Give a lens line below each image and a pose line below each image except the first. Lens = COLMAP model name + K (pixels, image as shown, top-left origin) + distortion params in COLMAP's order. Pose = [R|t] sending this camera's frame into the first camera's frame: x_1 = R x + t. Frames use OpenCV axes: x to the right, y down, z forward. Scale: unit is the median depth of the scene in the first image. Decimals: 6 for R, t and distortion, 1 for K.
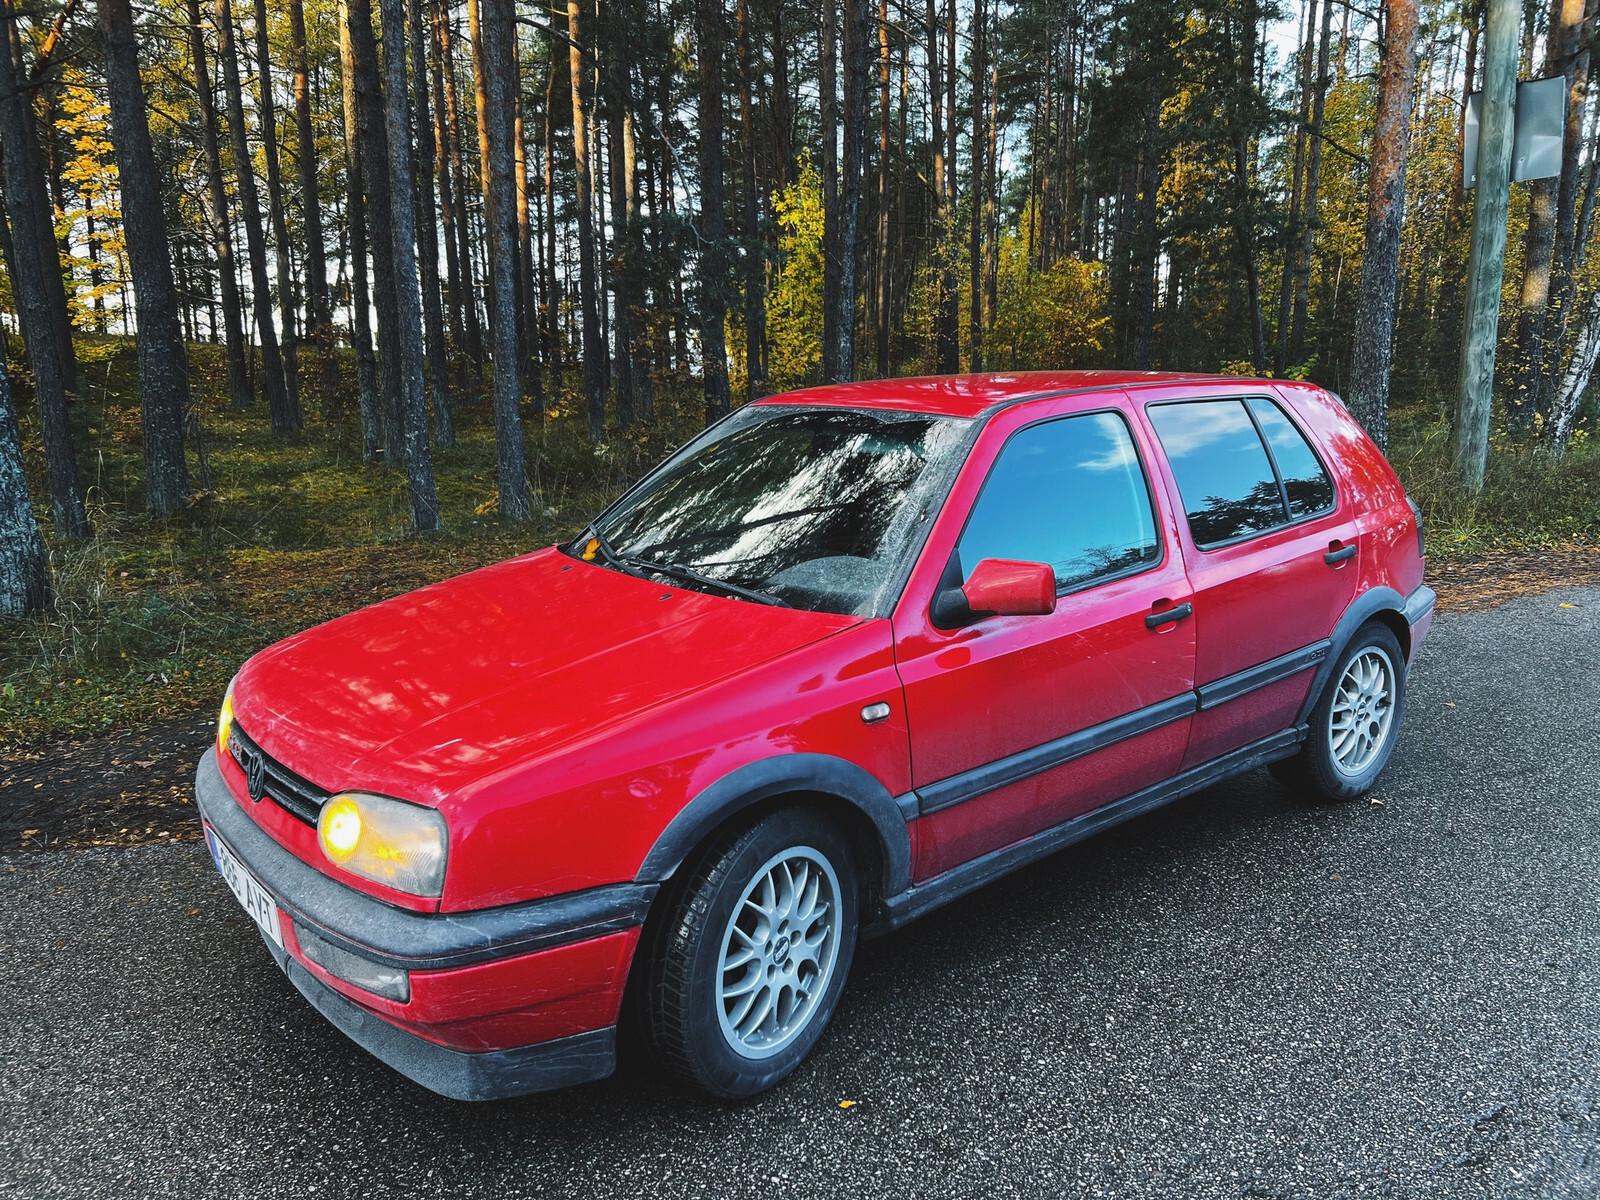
lens RADIAL K [[1208.9, 0, 803.2], [0, 1208.9, 595.7], [0, 0, 1]] dist [0.001563, 0.001738]
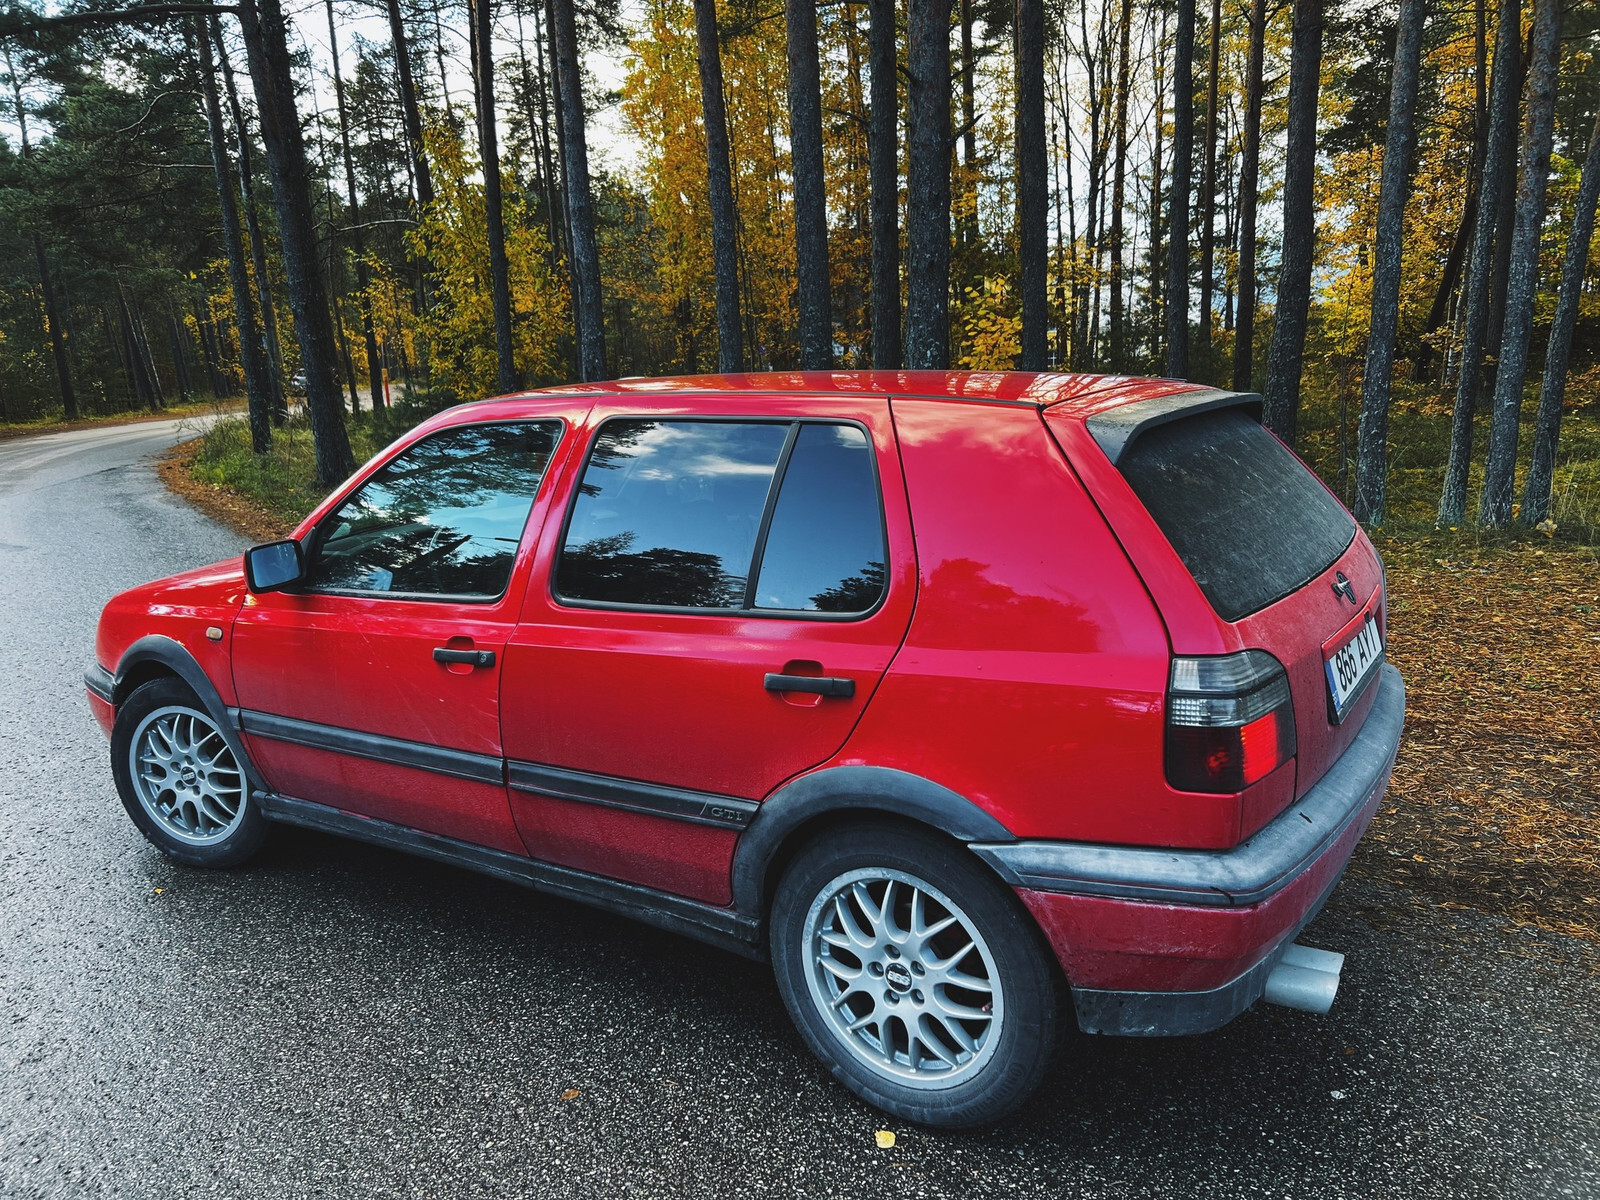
lens RADIAL K [[1208.9, 0, 803.8], [0, 1208.9, 603.8], [0, 0, 1]] dist [0.001563, 0.001738]
pose [[0.308477, 0.202387, -0.929452, 1.206154], [-0.165886, 0.973577, 0.156938, -0.202433], [0.936656, 0.105772, 0.333899, 0.954574]]
